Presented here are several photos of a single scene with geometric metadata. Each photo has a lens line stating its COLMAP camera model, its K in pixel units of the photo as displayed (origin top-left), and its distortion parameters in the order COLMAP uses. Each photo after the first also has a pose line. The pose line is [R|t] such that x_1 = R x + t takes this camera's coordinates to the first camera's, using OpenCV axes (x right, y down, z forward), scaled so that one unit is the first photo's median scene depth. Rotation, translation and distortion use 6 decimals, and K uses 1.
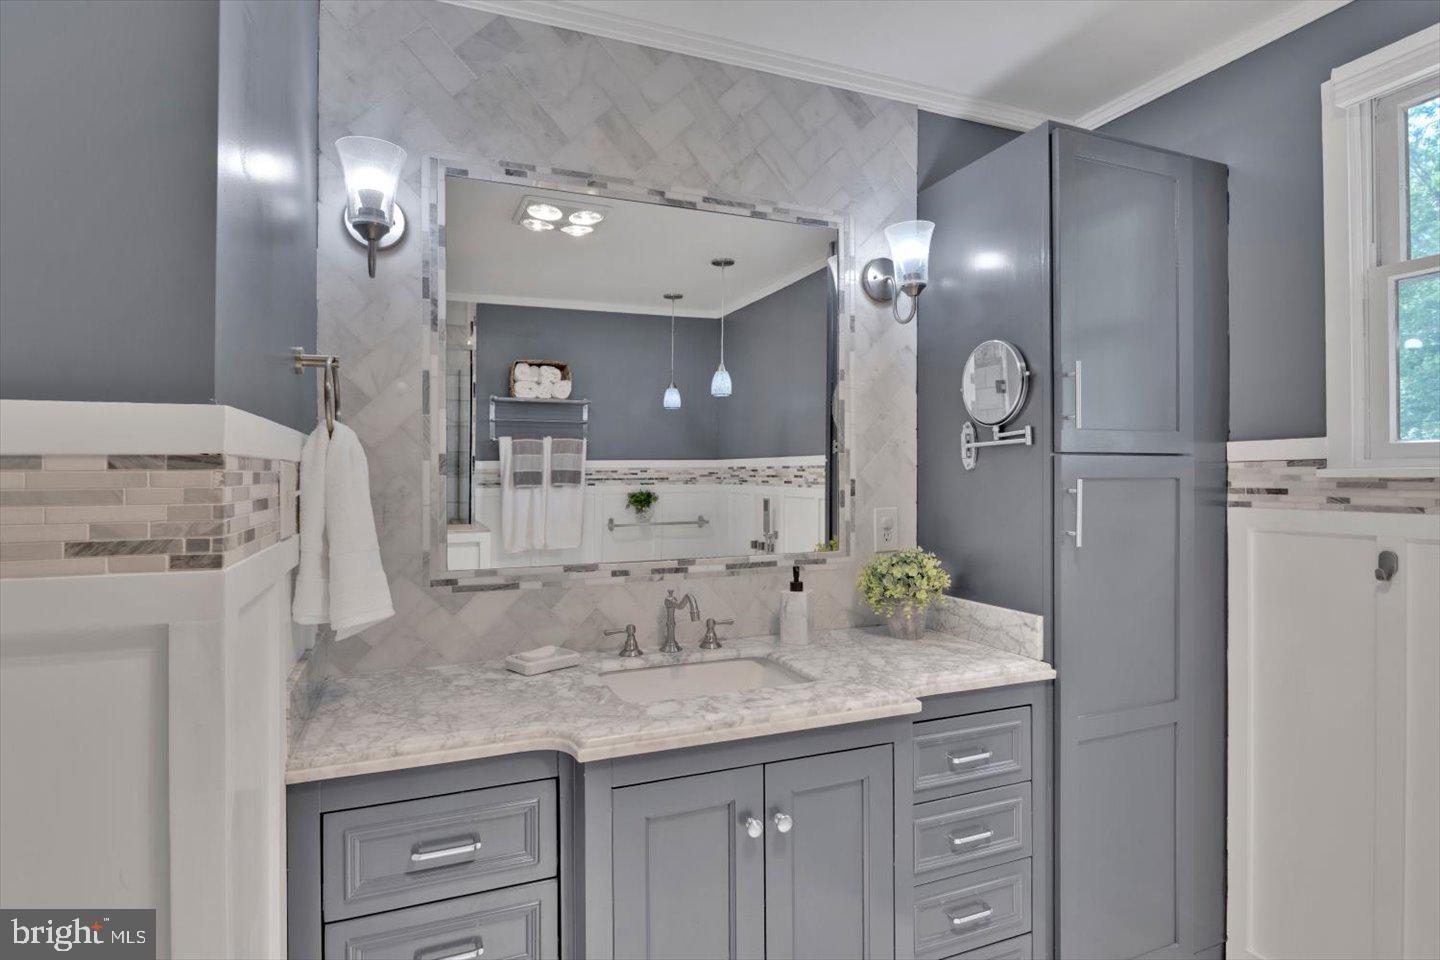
lens RADIAL K [[791.4, 0, 723.0], [0, 791.4, 496.6], [0, 0, 1]] dist [0.002518, -0.002315]
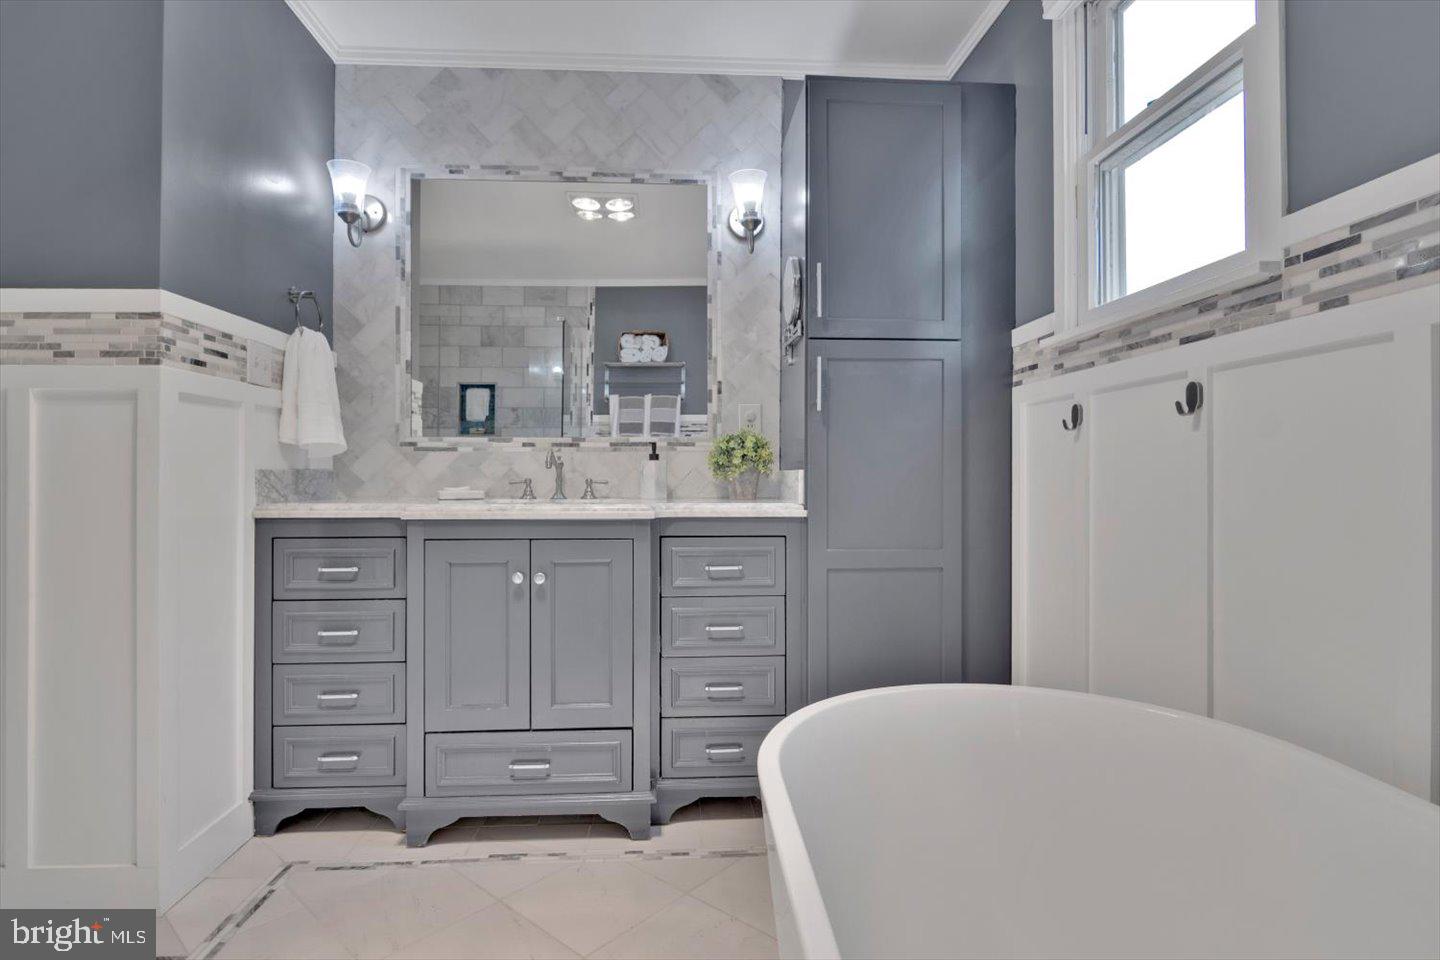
lens RADIAL K [[817.6, 0, 716.0], [0, 817.6, 496.6], [0, 0, 1]] dist [0.027224, -0.000806]
pose [[0.937218, 0.009587, -0.348613, 0.696291], [-0.013091, 0.999885, -0.007698, 0.196275], [0.348499, 0.011778, 0.937235, -0.259526]]
